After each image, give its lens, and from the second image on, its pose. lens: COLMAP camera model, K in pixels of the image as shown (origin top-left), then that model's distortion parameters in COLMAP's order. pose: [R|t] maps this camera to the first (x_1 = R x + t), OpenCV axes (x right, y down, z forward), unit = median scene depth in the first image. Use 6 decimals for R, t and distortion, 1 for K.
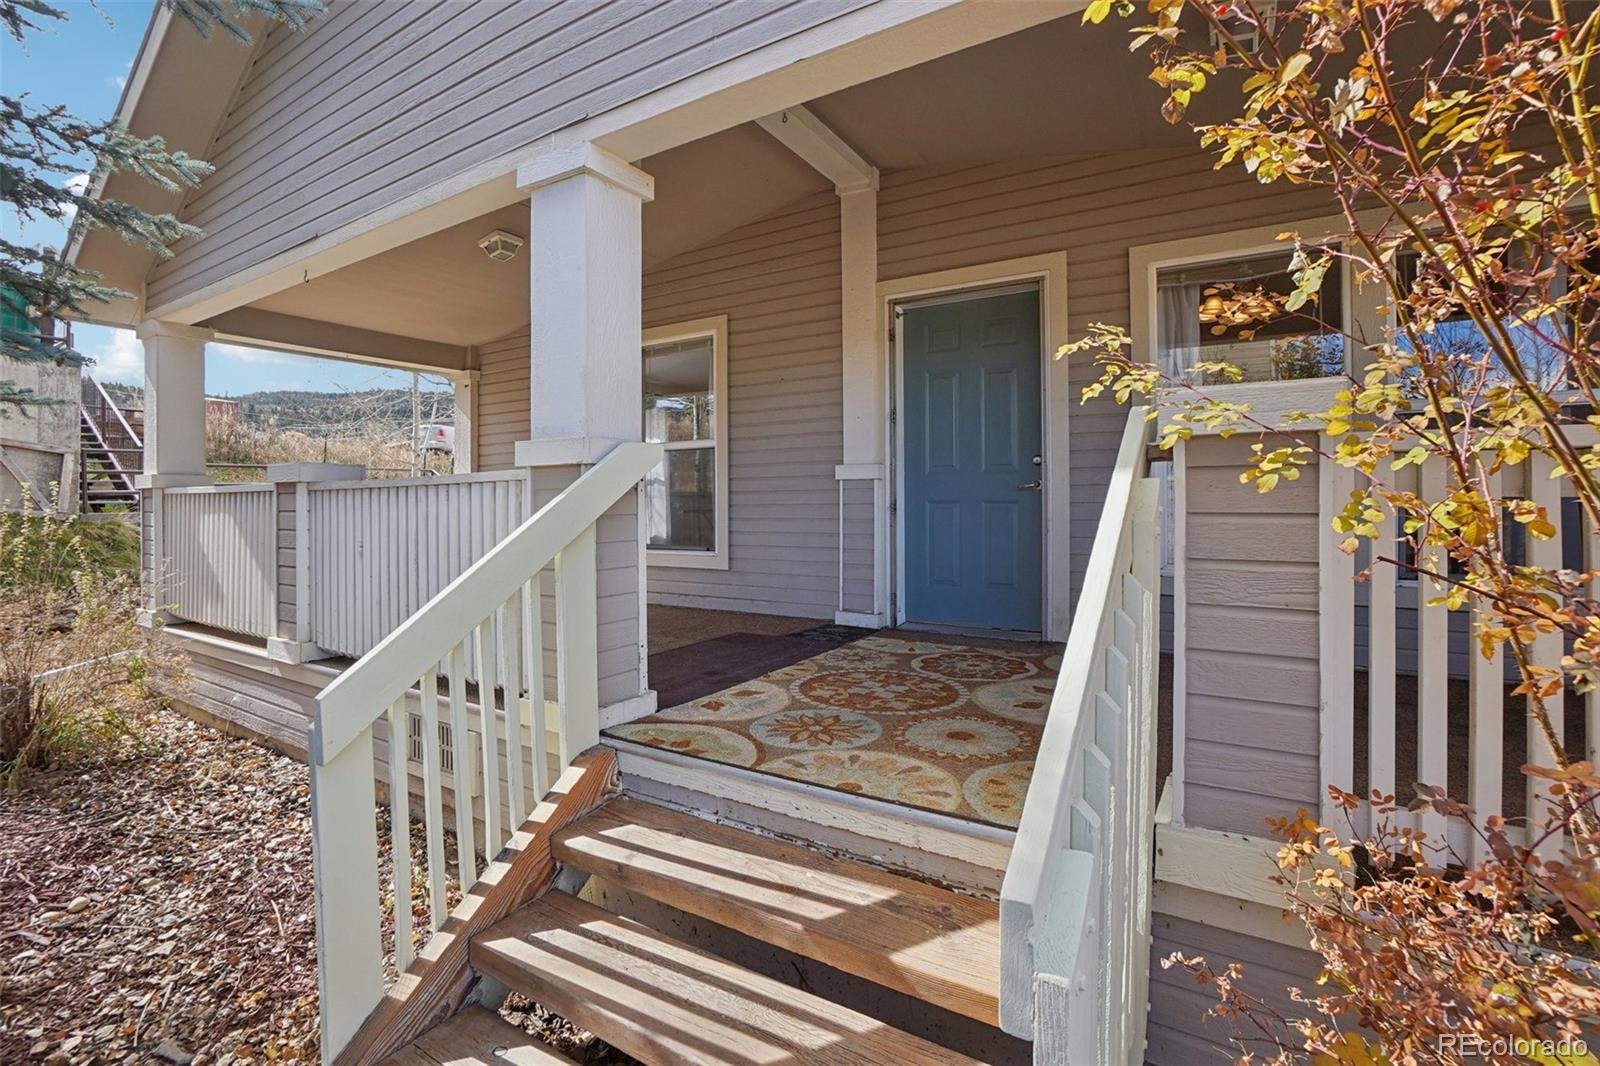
lens RADIAL K [[700.2, 0, 801.6], [0, 700.2, 496.9], [0, 0, 1]] dist [-0.046759, -0.000042]
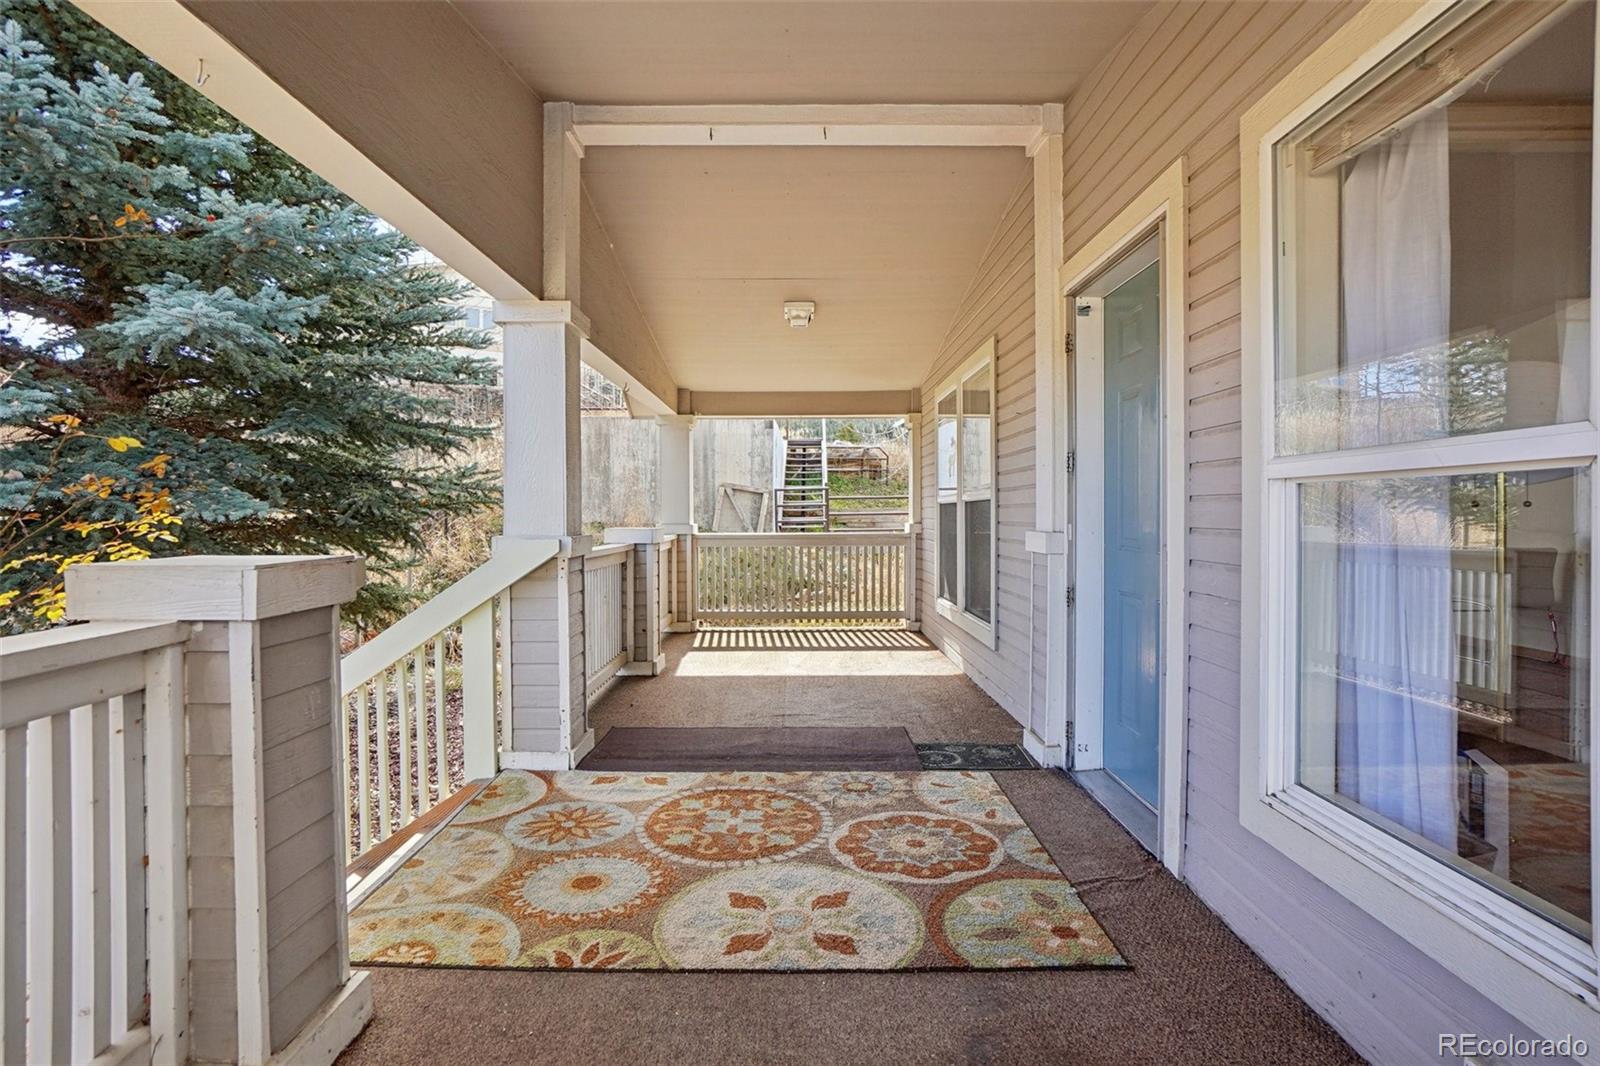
lens RADIAL K [[803.3, 0, 804.2], [0, 803.3, 518.7], [0, 0, 1]] dist [-0.024673, 0.001672]
pose [[0.531311, 0.009435, -0.847124, 0.803324], [0.006366, 0.999865, 0.015128, -0.090874], [0.847153, -0.013430, 0.531180, 0.447867]]
